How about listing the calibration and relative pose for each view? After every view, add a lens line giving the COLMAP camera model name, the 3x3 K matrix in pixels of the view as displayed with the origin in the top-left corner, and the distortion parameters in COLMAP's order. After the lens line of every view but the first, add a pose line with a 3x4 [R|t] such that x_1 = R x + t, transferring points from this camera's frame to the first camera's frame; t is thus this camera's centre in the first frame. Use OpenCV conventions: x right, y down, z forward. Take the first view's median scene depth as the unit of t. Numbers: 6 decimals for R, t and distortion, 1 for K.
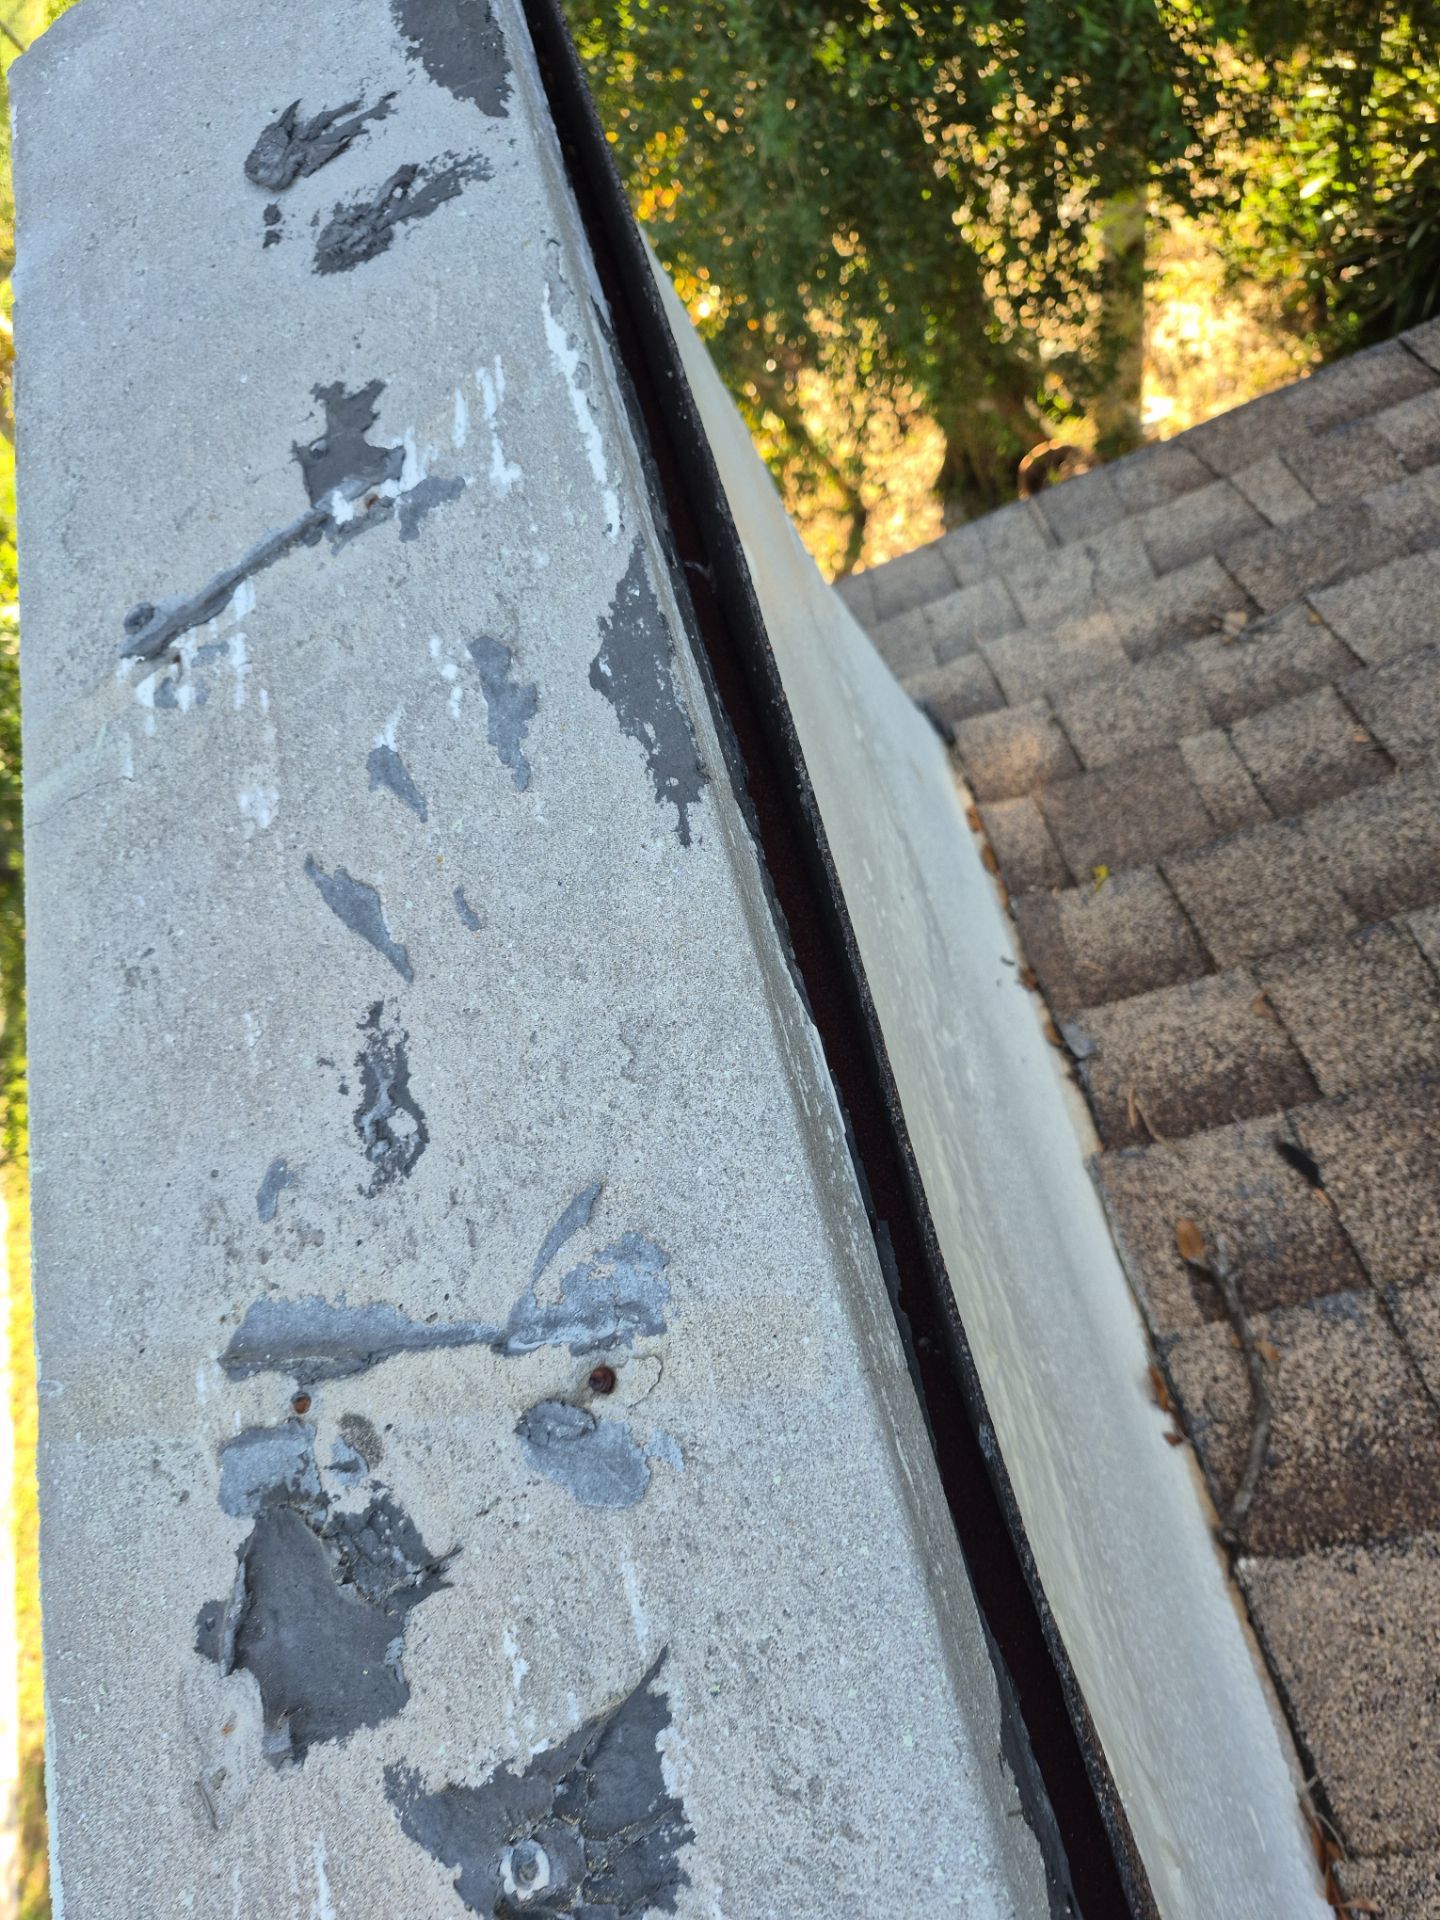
lens RADIAL K [[1322.9, 0, 694.4], [0, 1322.9, 953.6], [0, 0, 1]] dist [0.040319, -0.056814]
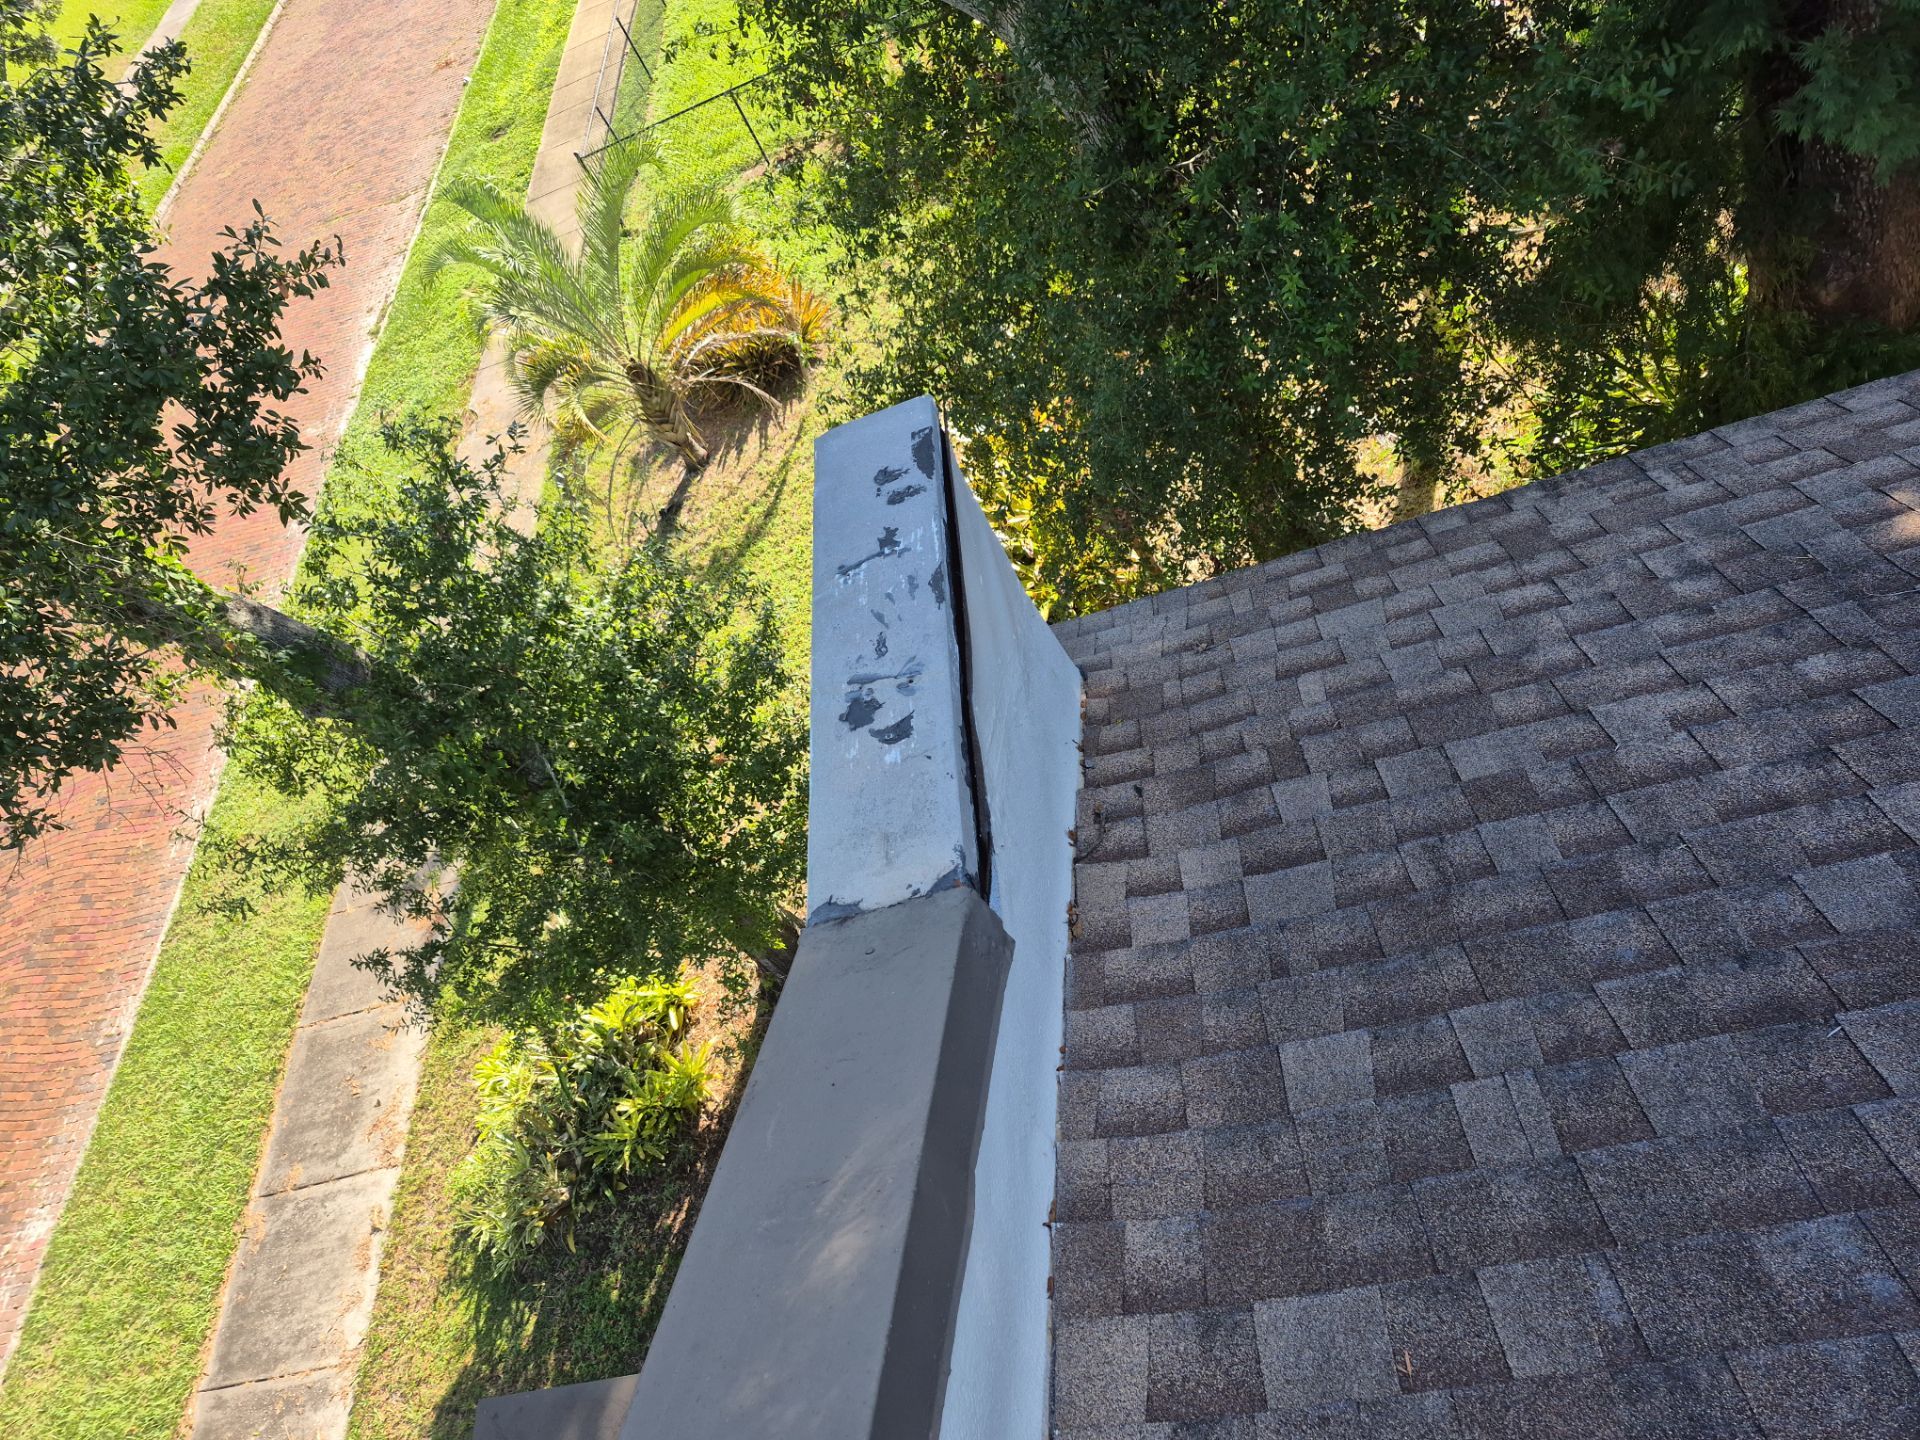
lens RADIAL K [[1322.9, 0, 965.3], [0, 1322.9, 715.7], [0, 0, 1]] dist [0.040319, -0.056814]
pose [[0.986792, 0.132175, -0.093655, 0.580159], [-0.151162, 0.959174, -0.239030, 1.414262], [0.058237, 0.250030, 0.966485, -3.664002]]
